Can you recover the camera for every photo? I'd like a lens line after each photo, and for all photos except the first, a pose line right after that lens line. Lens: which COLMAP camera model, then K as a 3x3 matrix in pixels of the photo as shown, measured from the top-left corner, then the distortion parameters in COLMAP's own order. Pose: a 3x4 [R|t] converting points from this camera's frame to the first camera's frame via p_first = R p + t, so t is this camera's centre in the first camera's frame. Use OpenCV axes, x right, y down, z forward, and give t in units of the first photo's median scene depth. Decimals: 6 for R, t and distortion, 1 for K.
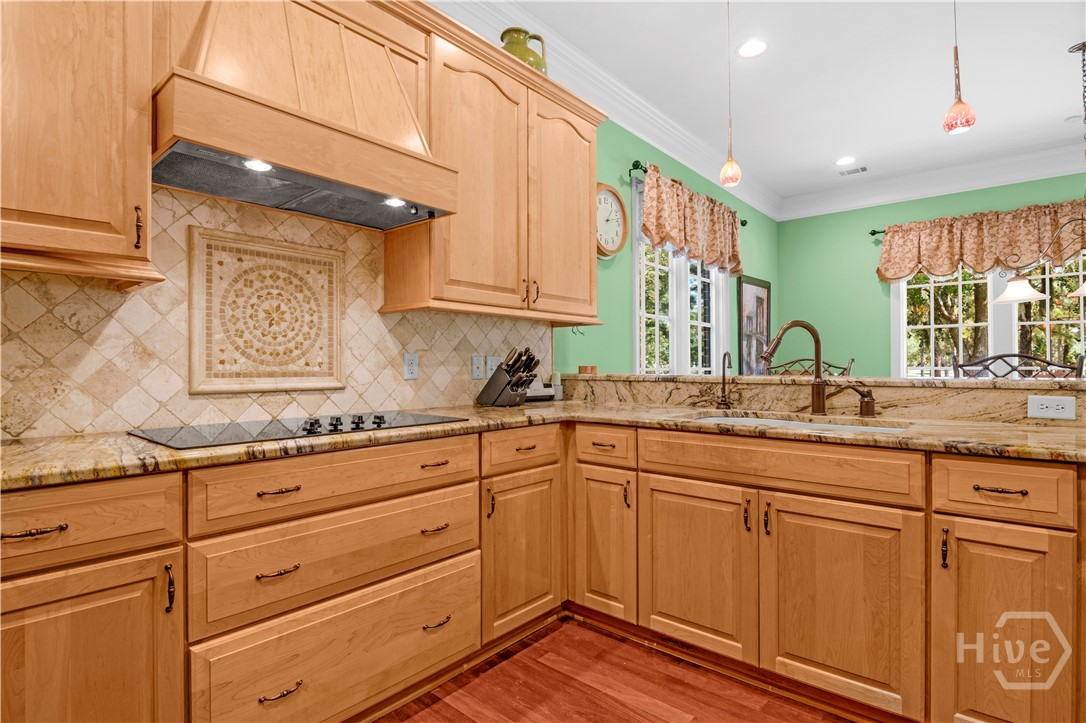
lens RADIAL K [[536.8, 0, 514.6], [0, 536.8, 364.4], [0, 0, 1]] dist [-0.017541, -0.000942]
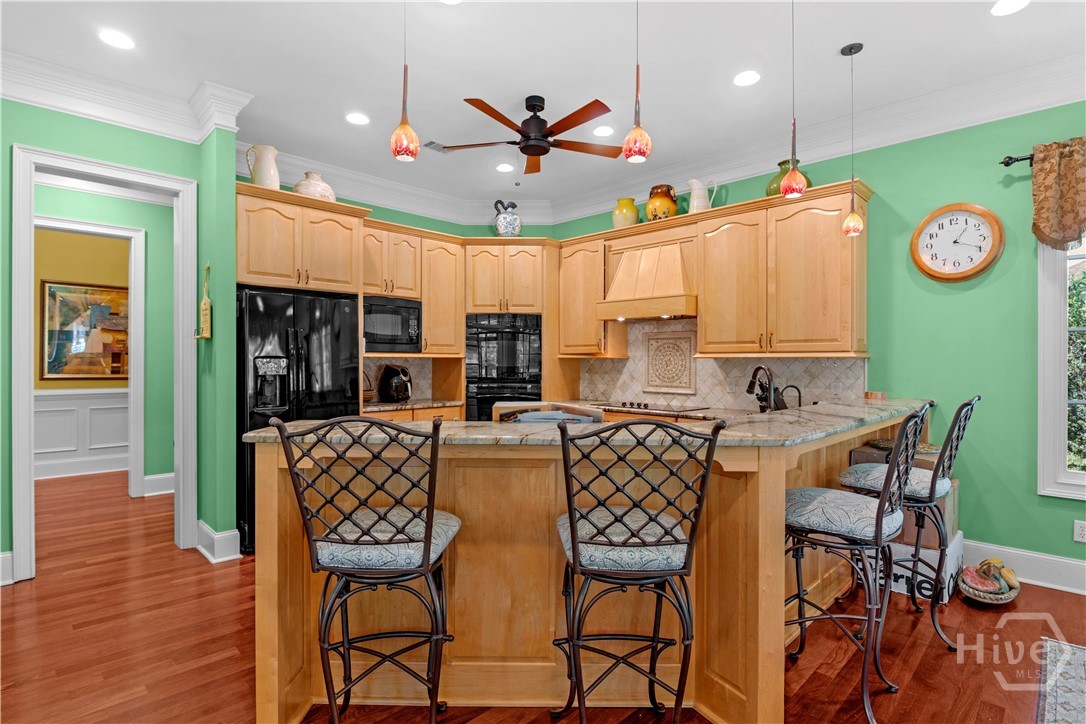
lens RADIAL K [[556.3, 0, 537.9], [0, 556.3, 357.3], [0, 0, 1]] dist [0.001298, -0.021357]
pose [[-0.071994, -0.005367, -0.997391, 2.155998], [0.001593, 0.999984, -0.005496, -0.102608], [0.997404, -0.001985, -0.071984, 0.580275]]
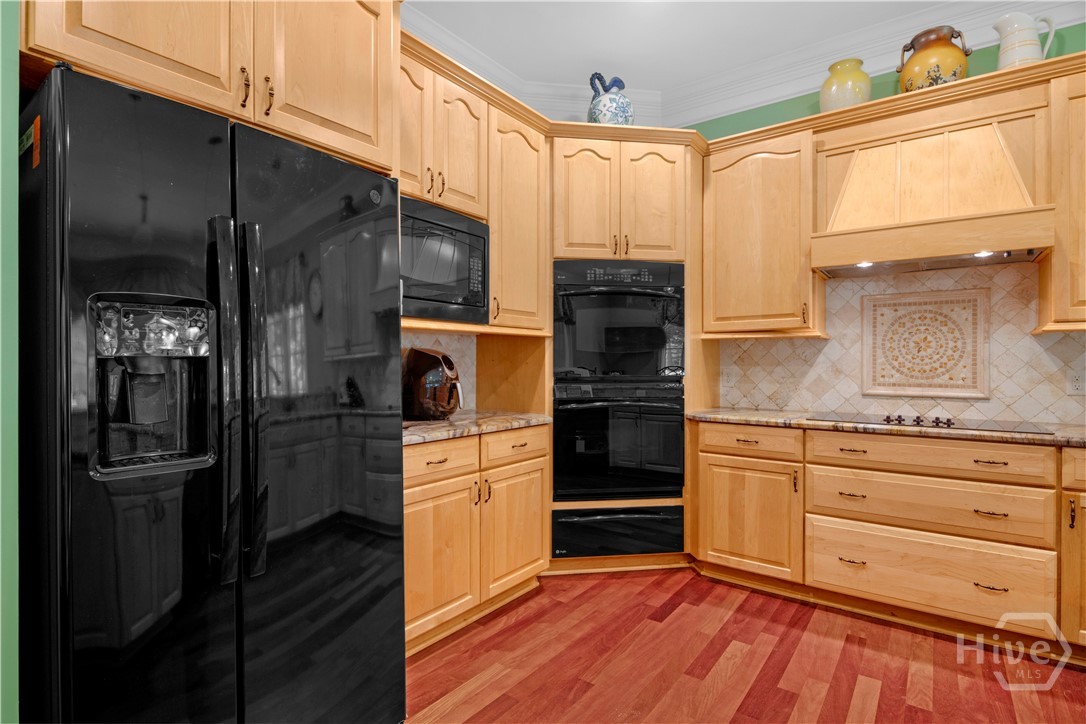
lens RADIAL K [[532.9, 0, 557.1], [0, 532.9, 359.1], [0, 0, 1]] dist [0.010994, -0.016666]
pose [[0.101312, -0.005683, -0.994839, 0.882994], [0.001208, 0.999984, -0.005589, -0.045086], [0.994854, -0.000636, 0.101317, -0.127810]]
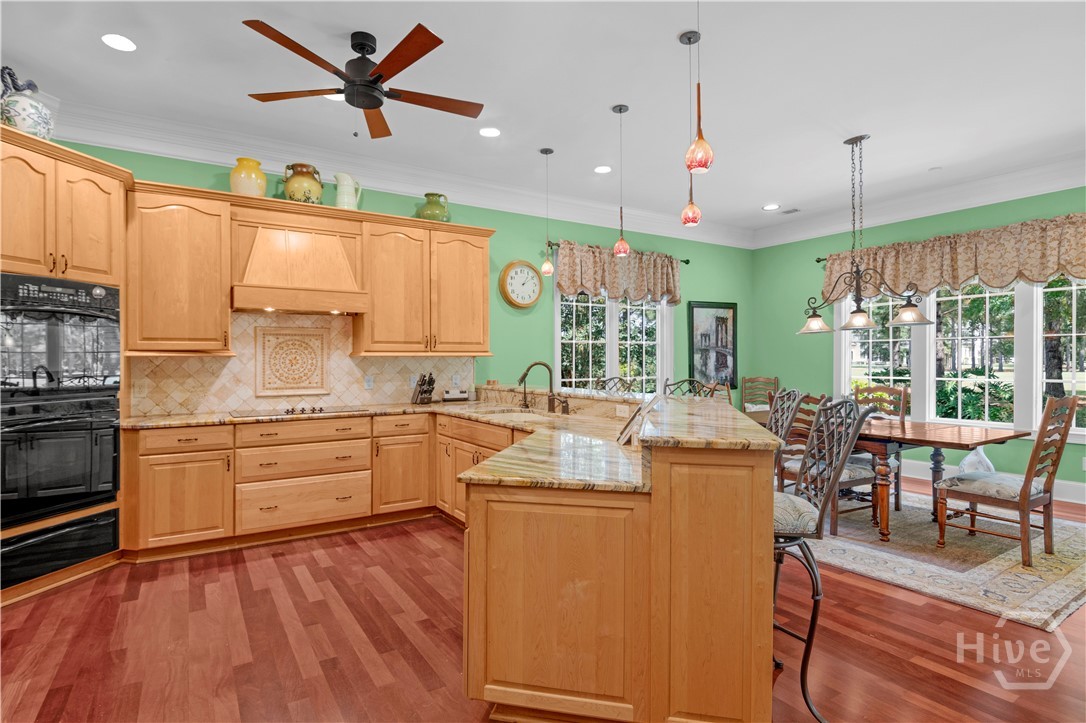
lens RADIAL K [[556.3, 0, 537.9], [0, 556.3, 356.8], [0, 0, 1]] dist [0.001298, -0.021357]
pose [[0.962153, -0.003313, -0.272490, 1.155286], [0.003521, 0.999994, 0.000274, -0.107887], [0.272487, -0.001223, 0.962159, -0.945520]]
